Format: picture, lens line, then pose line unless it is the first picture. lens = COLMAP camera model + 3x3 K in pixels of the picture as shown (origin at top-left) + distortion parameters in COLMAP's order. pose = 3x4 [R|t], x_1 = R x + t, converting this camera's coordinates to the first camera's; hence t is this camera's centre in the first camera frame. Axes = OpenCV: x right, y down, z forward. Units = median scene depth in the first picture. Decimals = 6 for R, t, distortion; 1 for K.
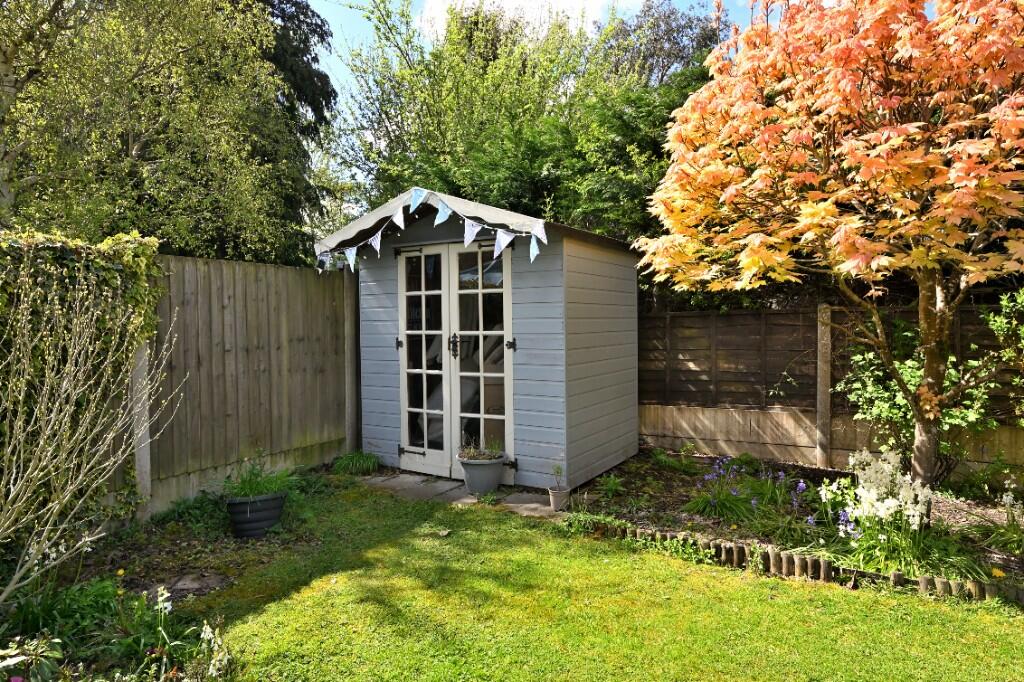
lens RADIAL K [[583.6, 0, 512.0], [0, 583.6, 341.0], [0, 0, 1]] dist [0.003404, 0.000277]
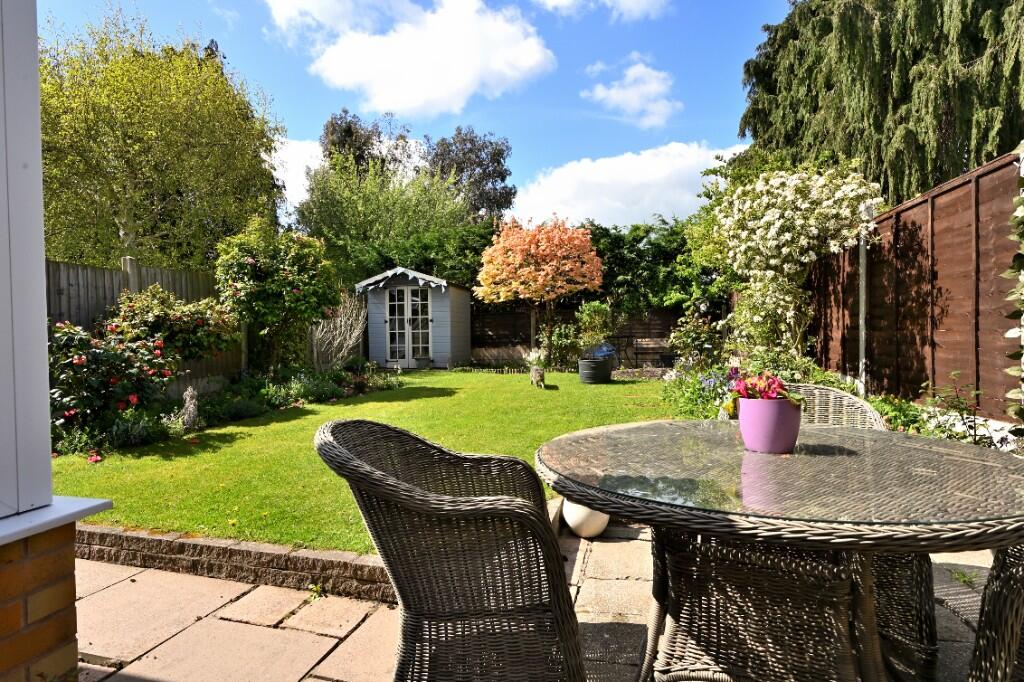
lens RADIAL K [[508.4, 0, 512.0], [0, 508.4, 341.0], [0, 0, 1]] dist [-0.000002, -0.000002]
pose [[0.943311, -0.004587, 0.331878, -0.451875], [0.017700, 0.999177, -0.036502, 0.203088], [-0.331438, 0.040307, 0.942616, -1.500592]]
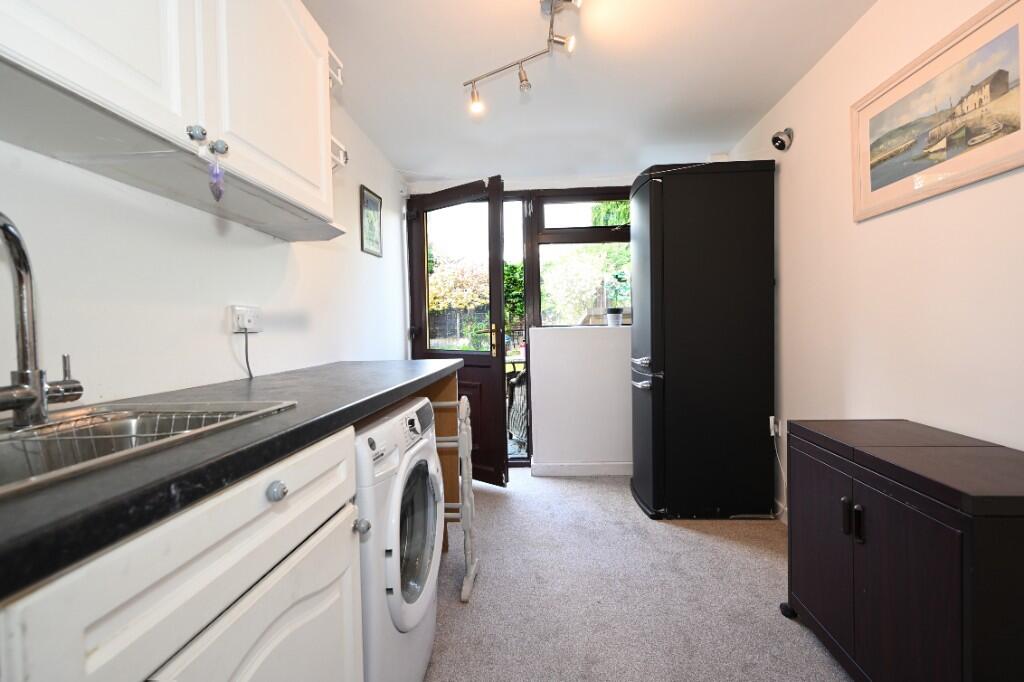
lens RADIAL K [[472.9, 0, 512.0], [0, 472.9, 341.0], [0, 0, 1]] dist [-0.000027, 0.000009]
pose [[0.867983, -0.018887, 0.496235, -0.998332], [0.029941, 0.999449, -0.014332, 0.236352], [-0.495691, 0.027298, 0.868070, -2.576994]]
